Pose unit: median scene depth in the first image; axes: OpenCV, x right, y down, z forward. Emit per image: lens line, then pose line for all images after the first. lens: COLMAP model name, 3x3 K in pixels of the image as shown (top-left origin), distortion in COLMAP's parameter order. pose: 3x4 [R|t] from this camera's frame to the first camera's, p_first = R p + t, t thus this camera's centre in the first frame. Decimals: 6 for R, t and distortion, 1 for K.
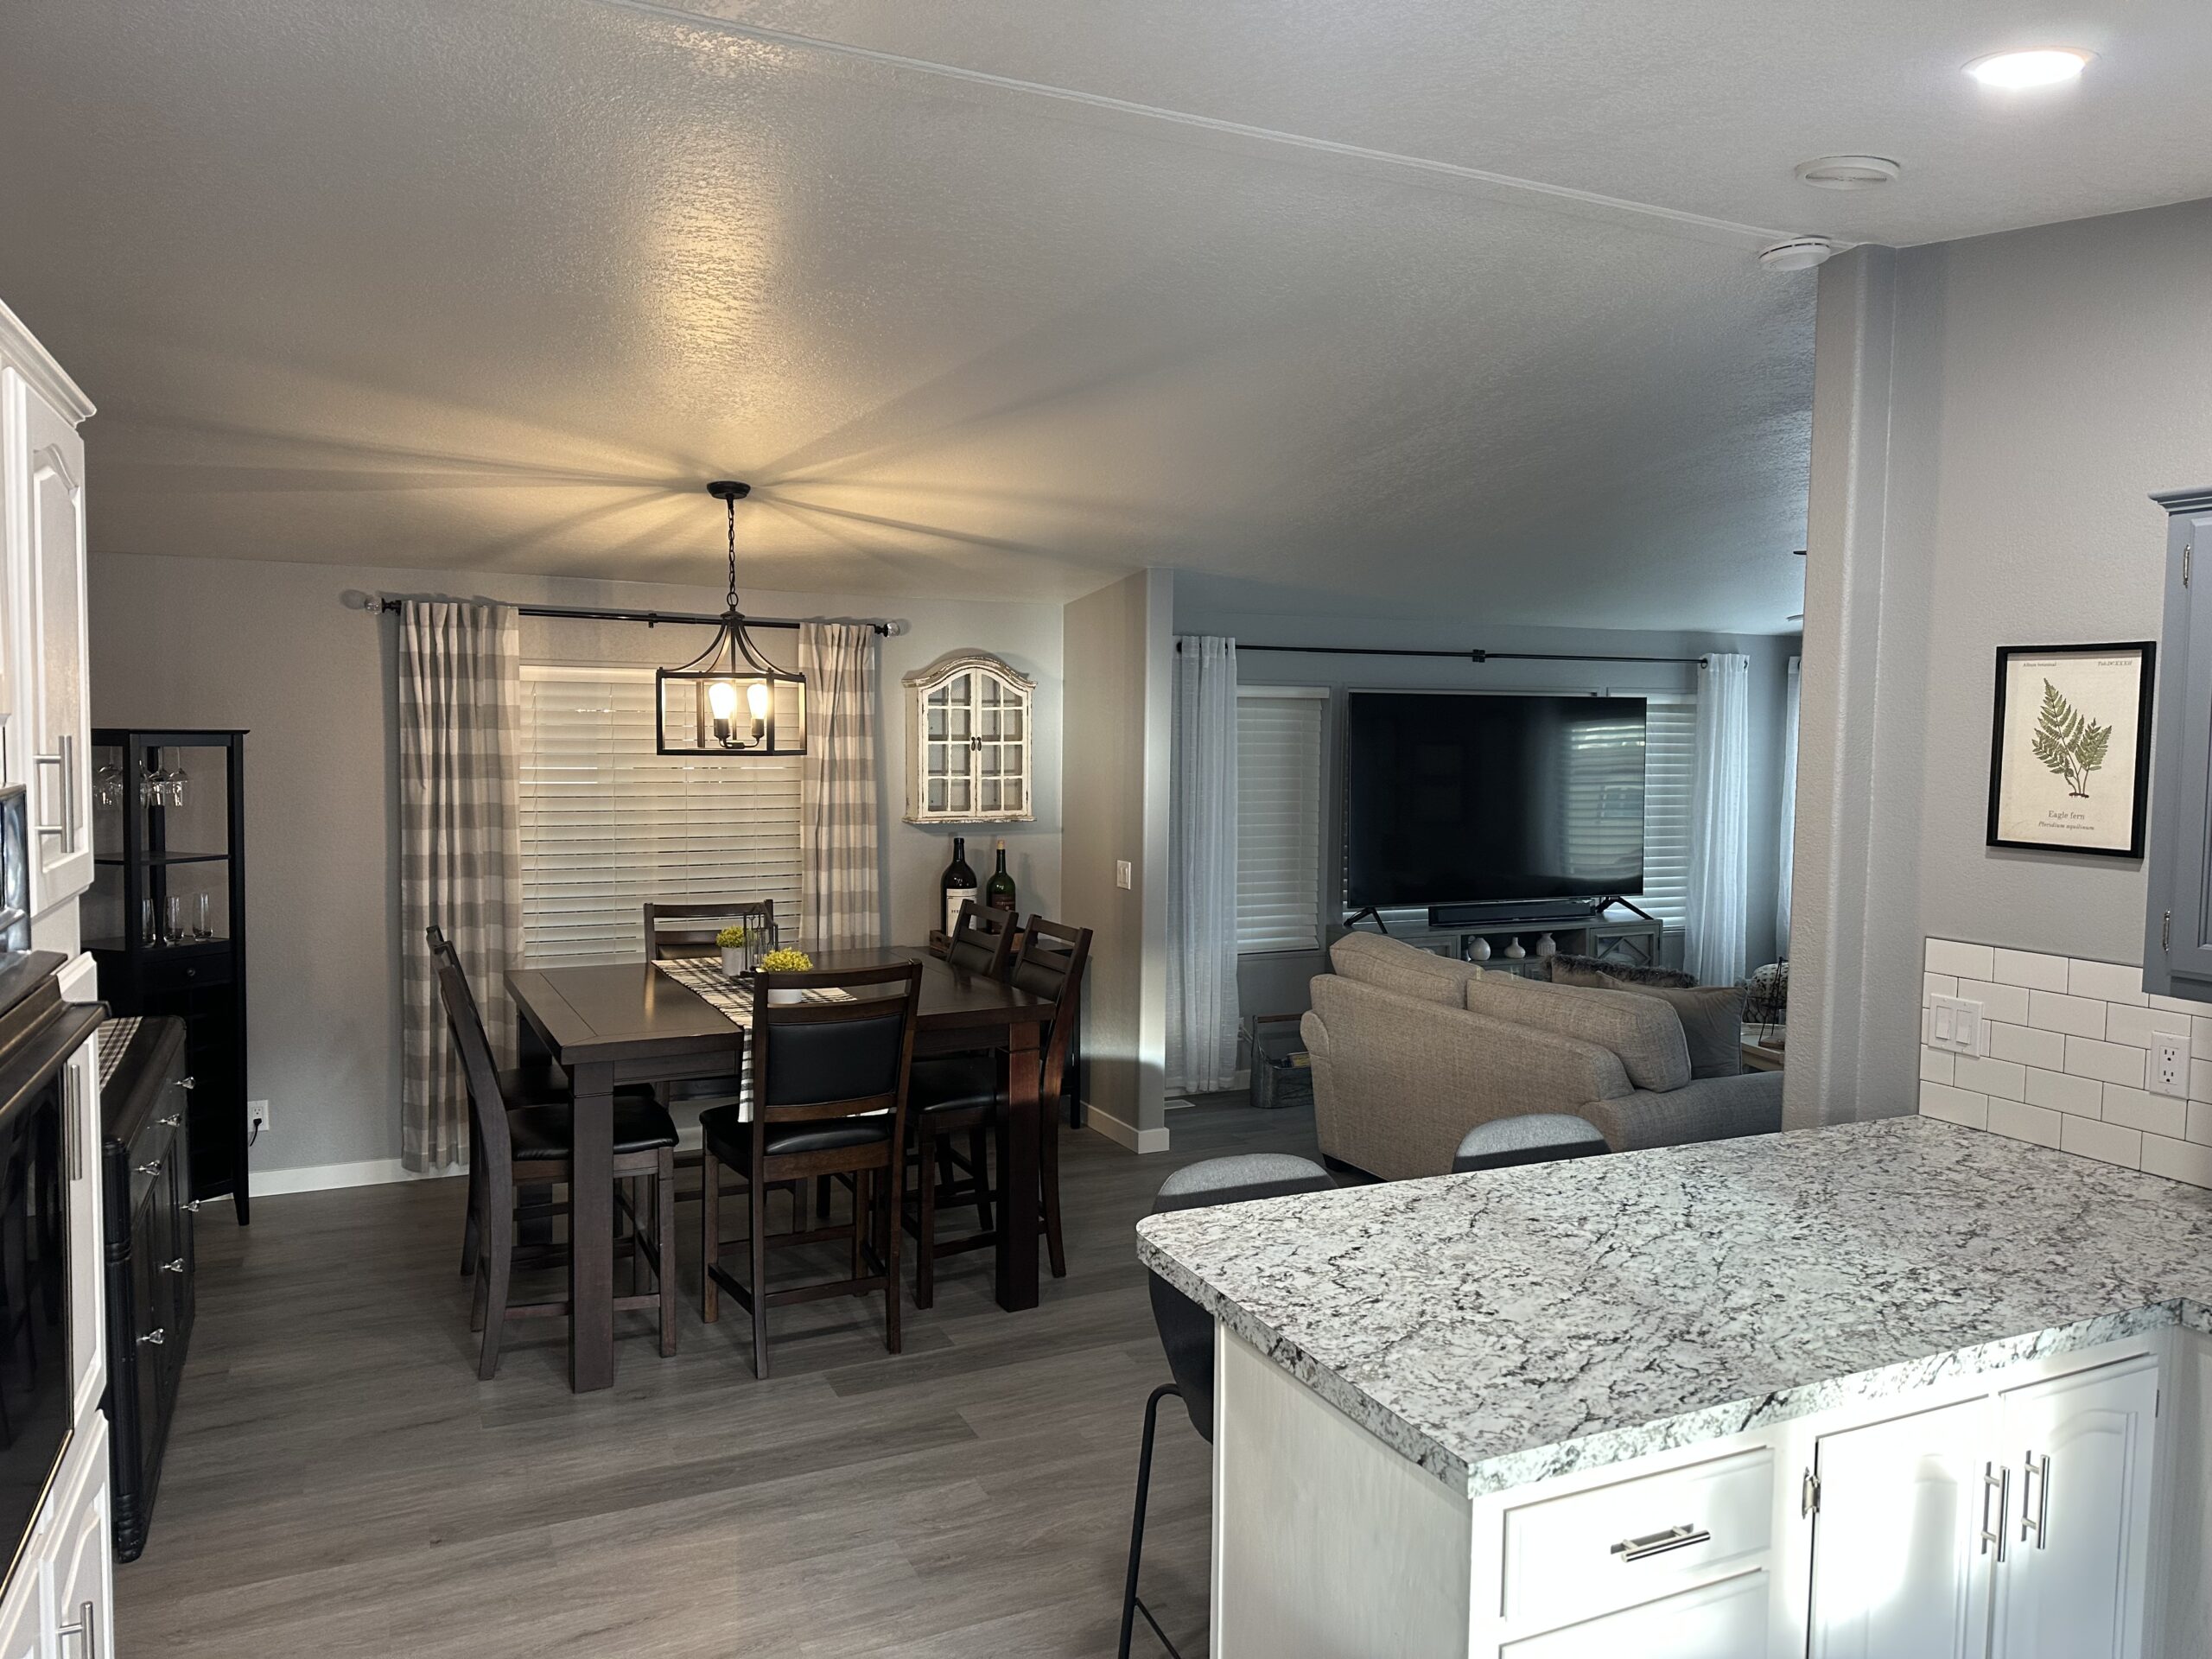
lens RADIAL K [[1551.6, 0, 1113.2], [0, 1551.6, 837.5], [0, 0, 1]] dist [0.071540, -0.091185]
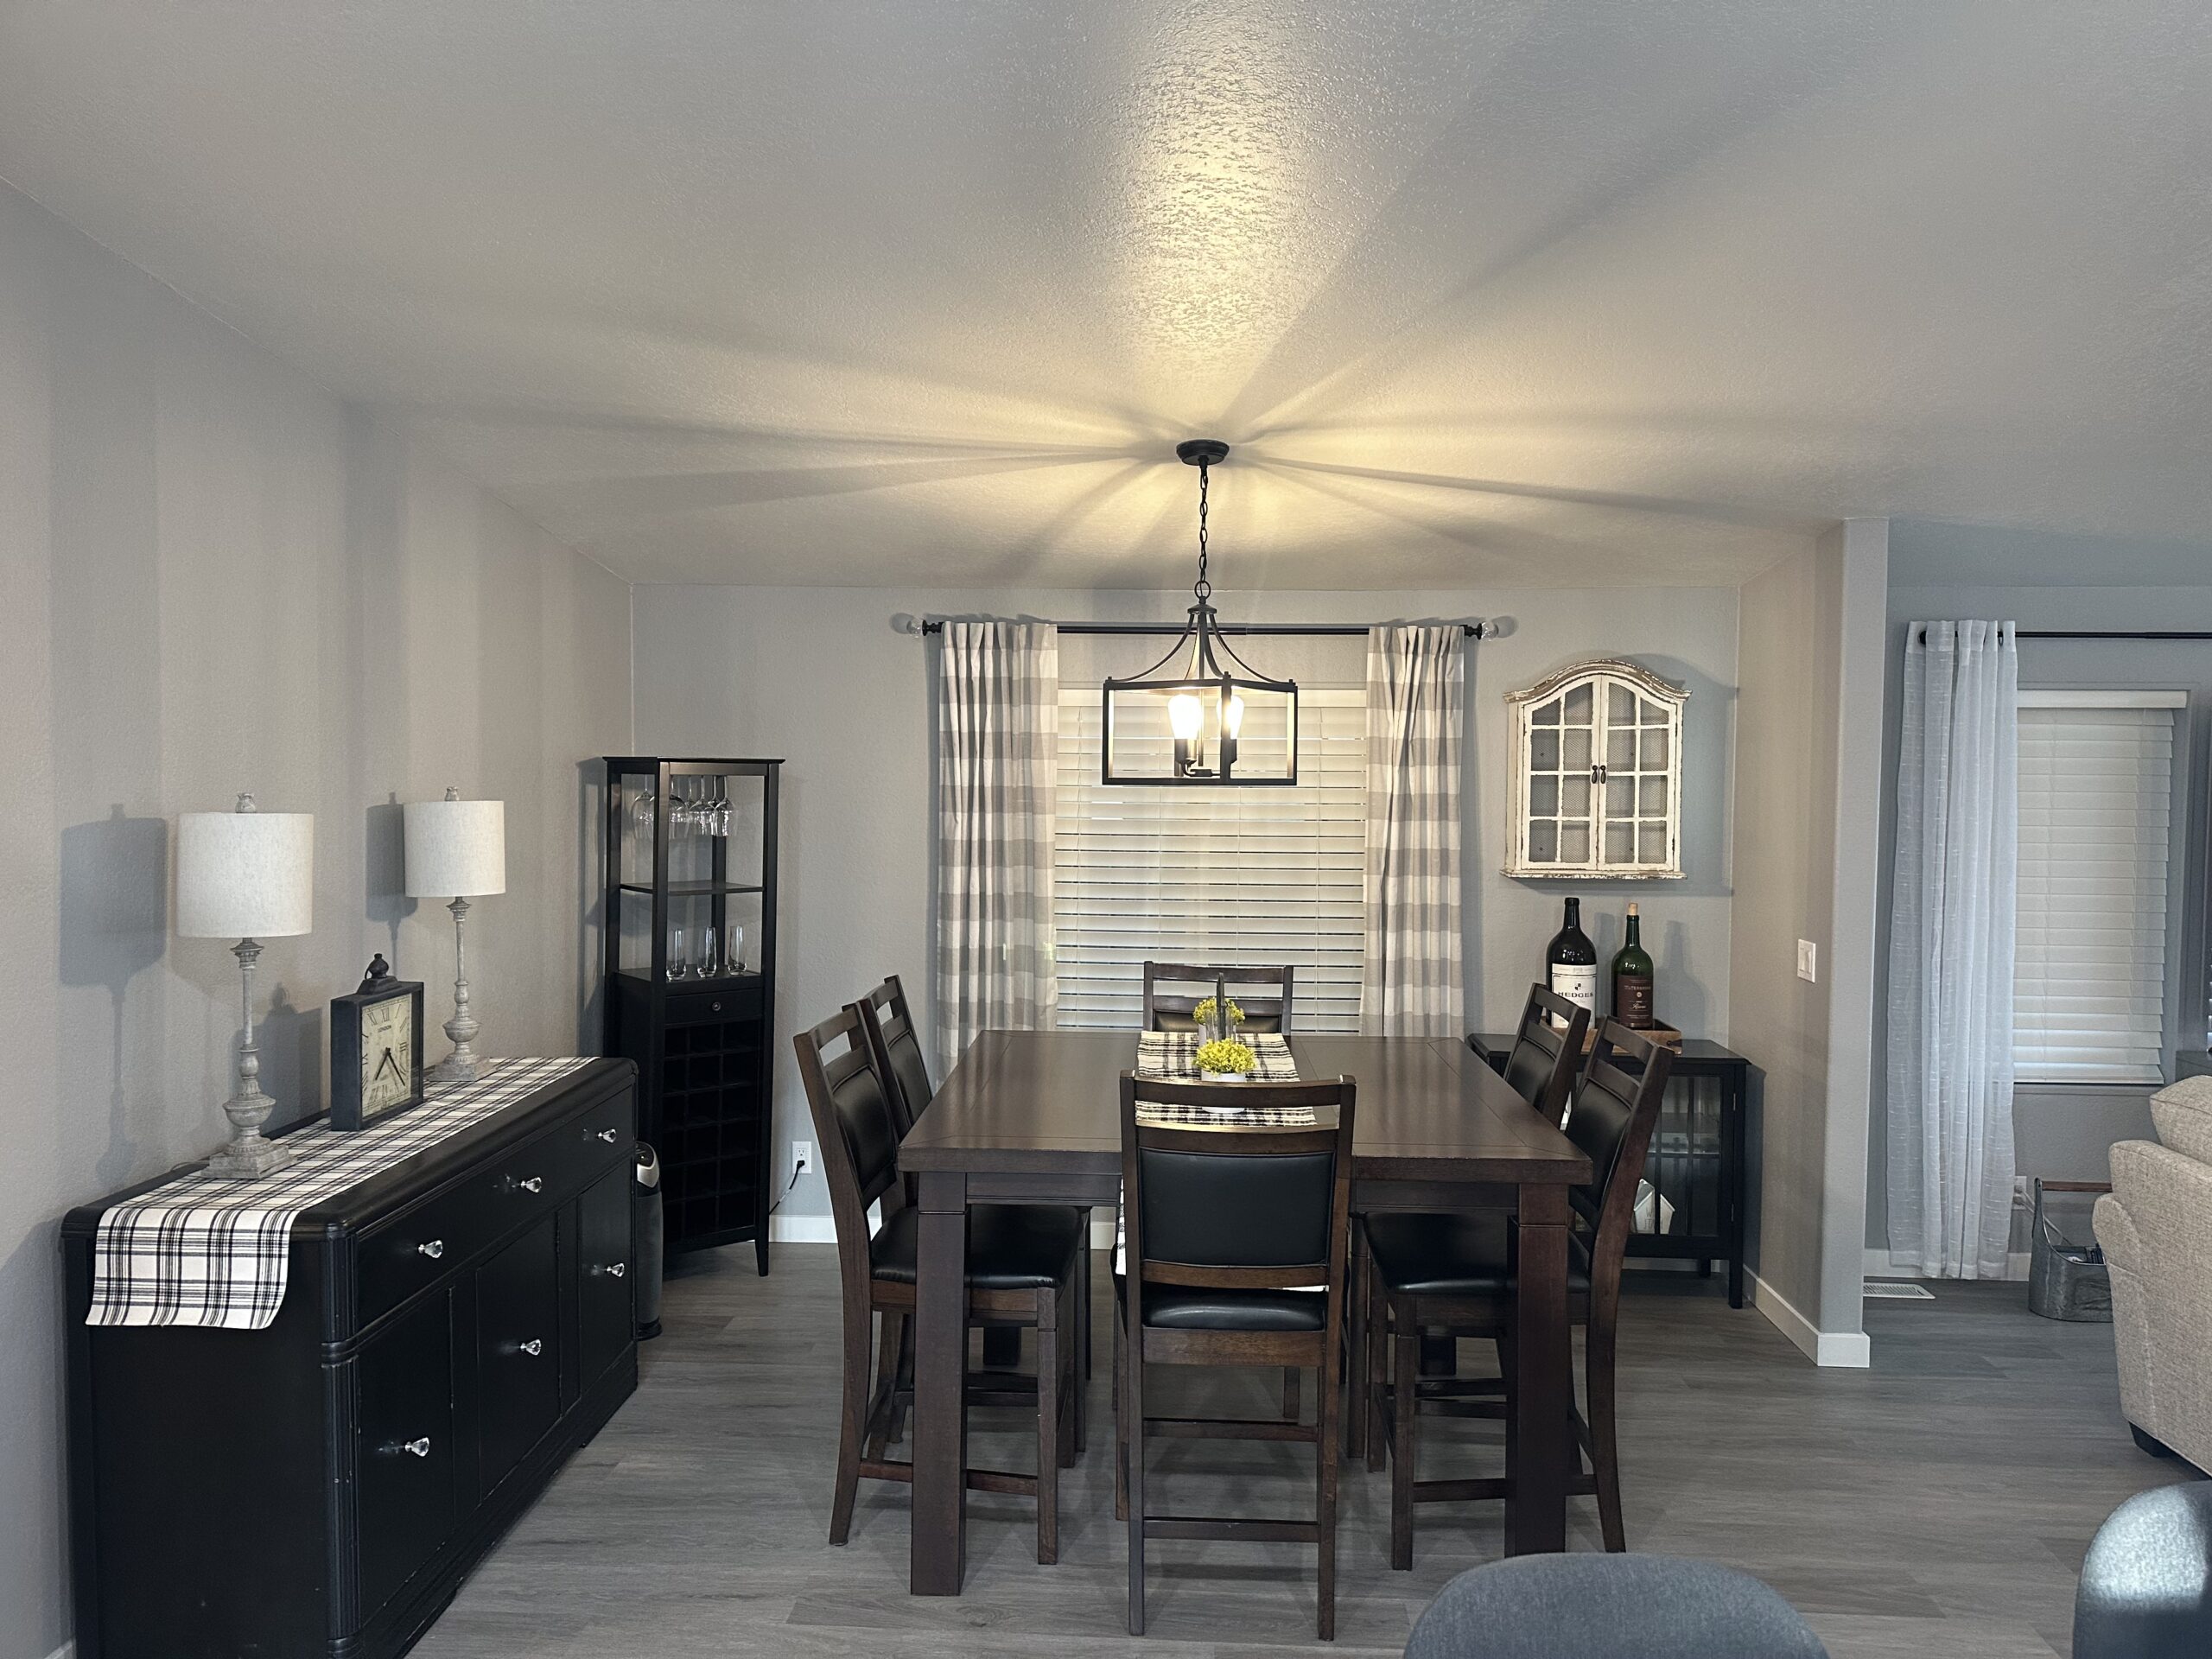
lens RADIAL K [[1551.6, 0, 1083.9], [0, 1551.6, 819.3], [0, 0, 1]] dist [0.071540, -0.091185]
pose [[0.869771, 0.014023, -0.493257, 0.077020], [-0.032633, 0.999043, -0.029140, -0.008703], [0.492376, 0.041441, 0.869396, 0.231748]]
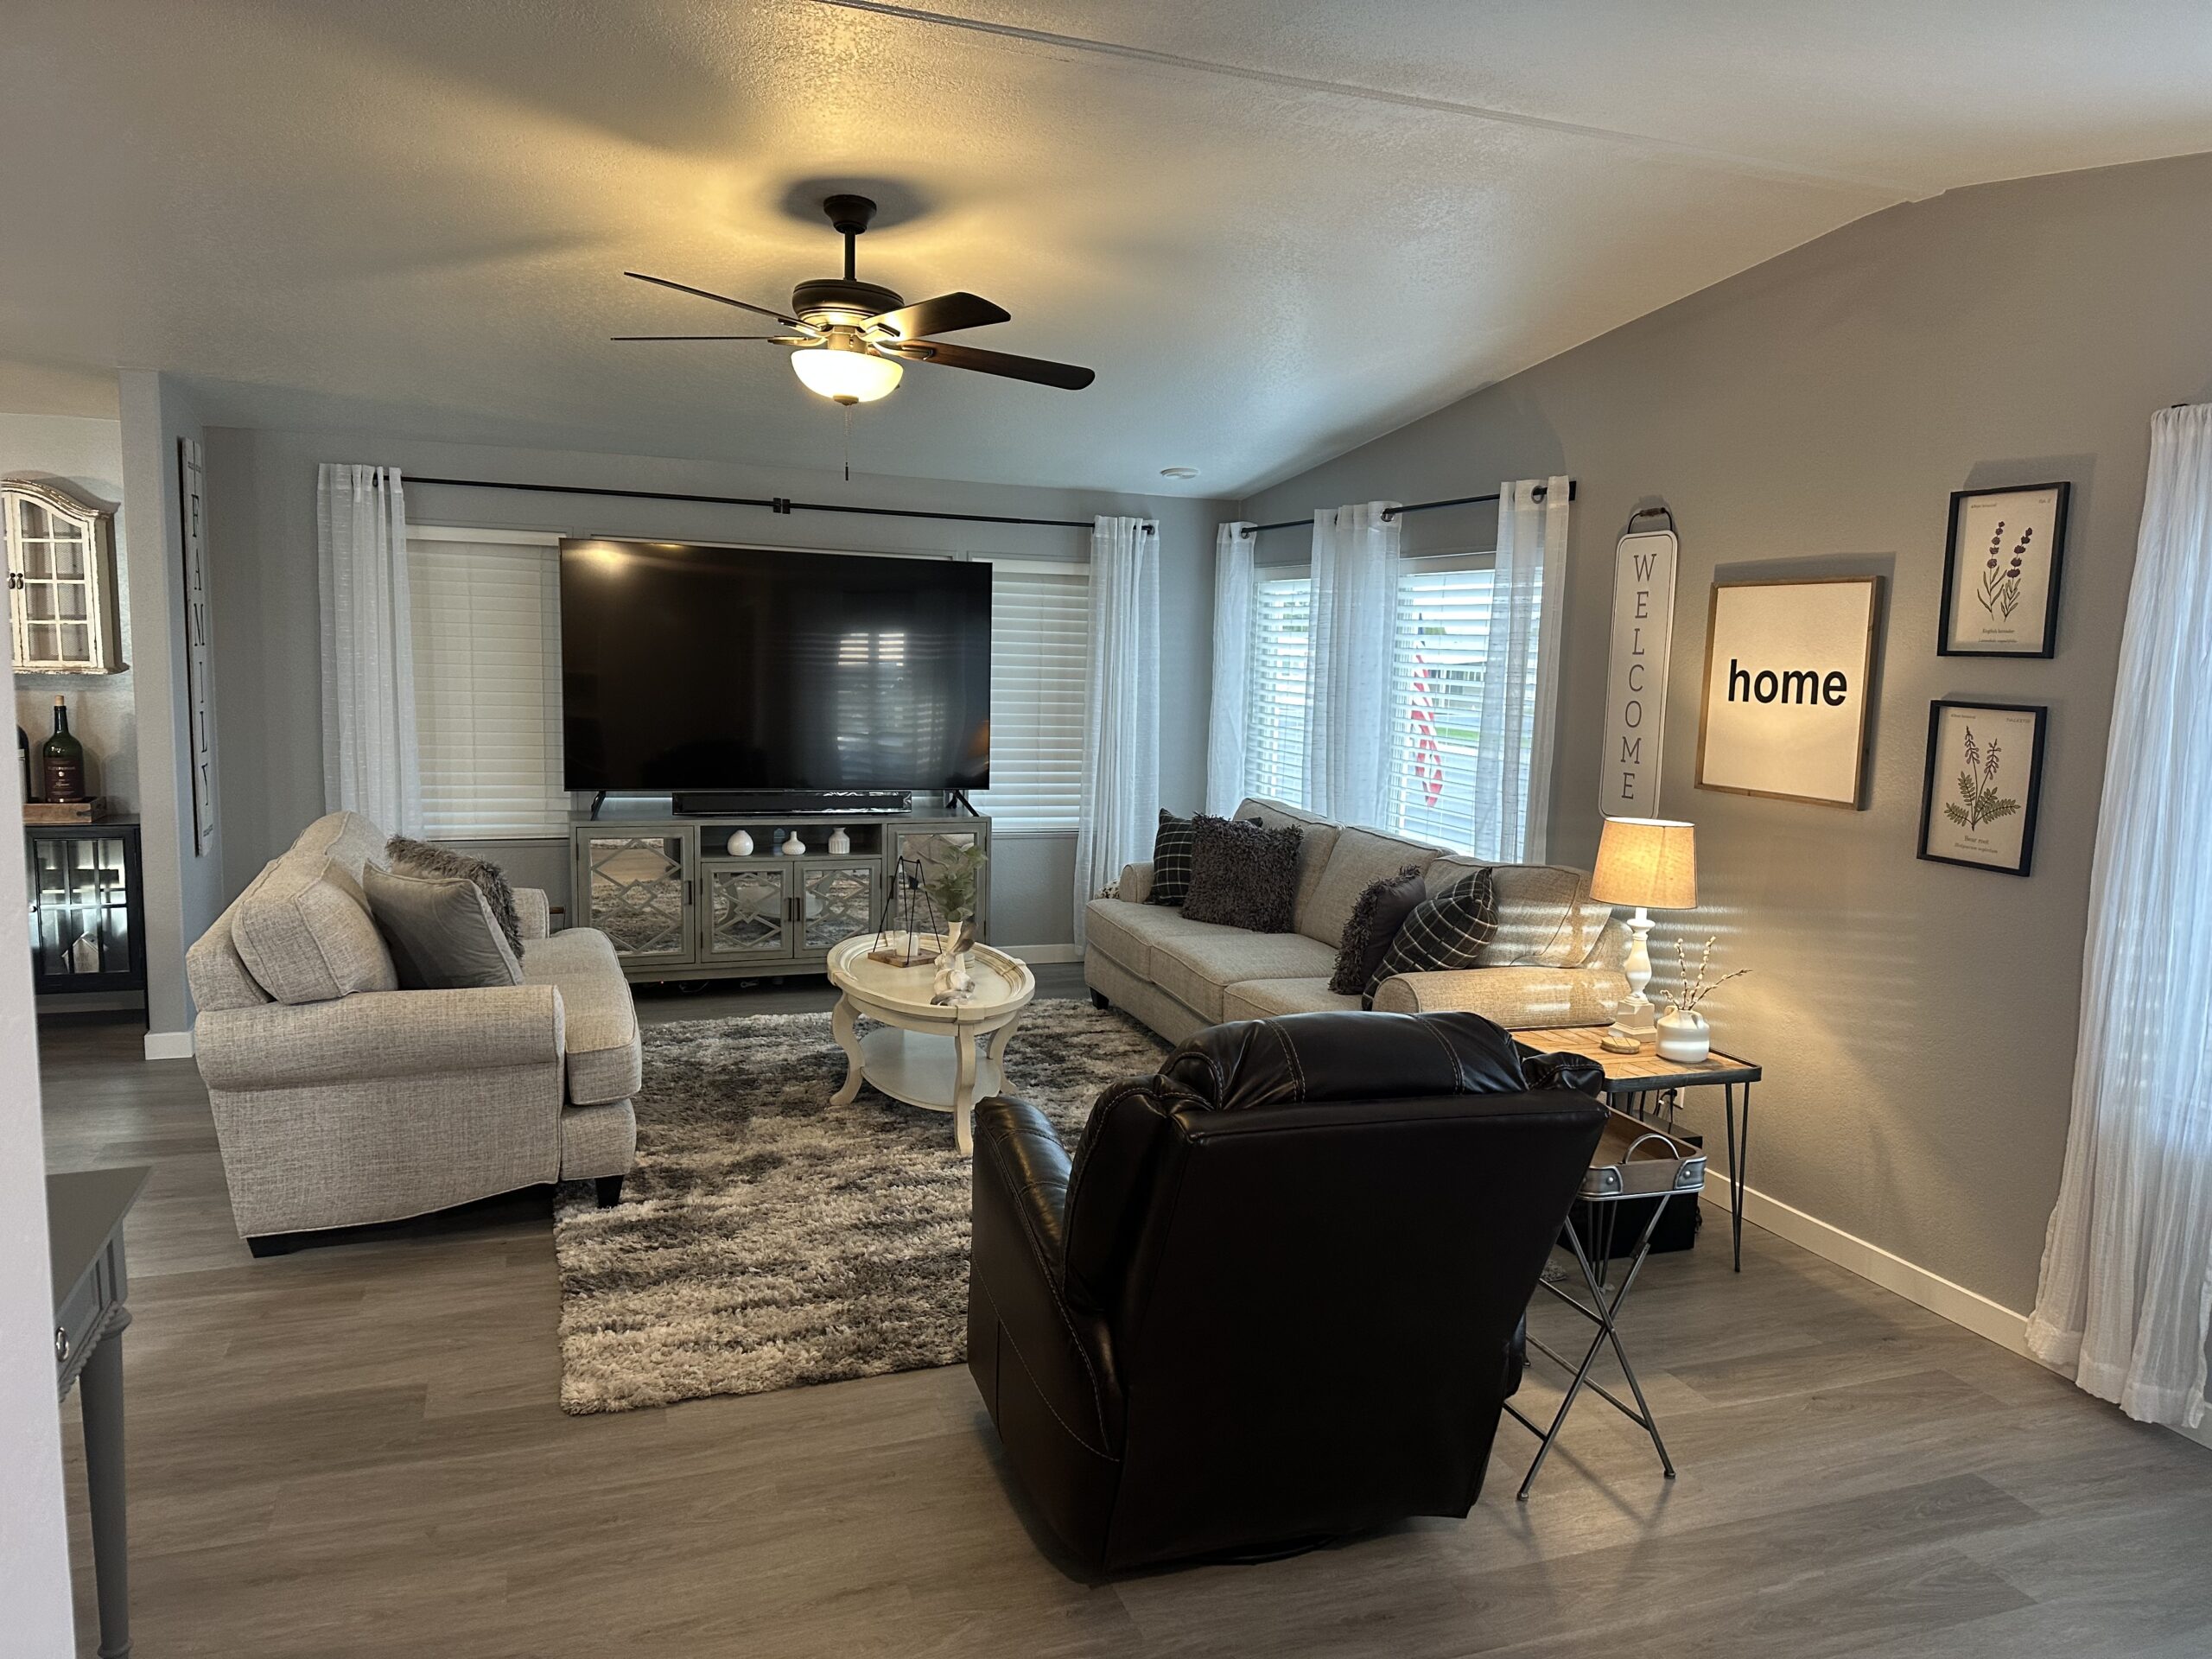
lens RADIAL K [[1551.6, 0, 1110.4], [0, 1551.6, 833.0], [0, 0, 1]] dist [0.071540, -0.091185]
pose [[0.995976, 0.035493, -0.082287, 0.650656], [-0.030283, 0.997508, 0.063716, 0.005309], [0.084344, -0.060968, 0.994570, 0.192550]]
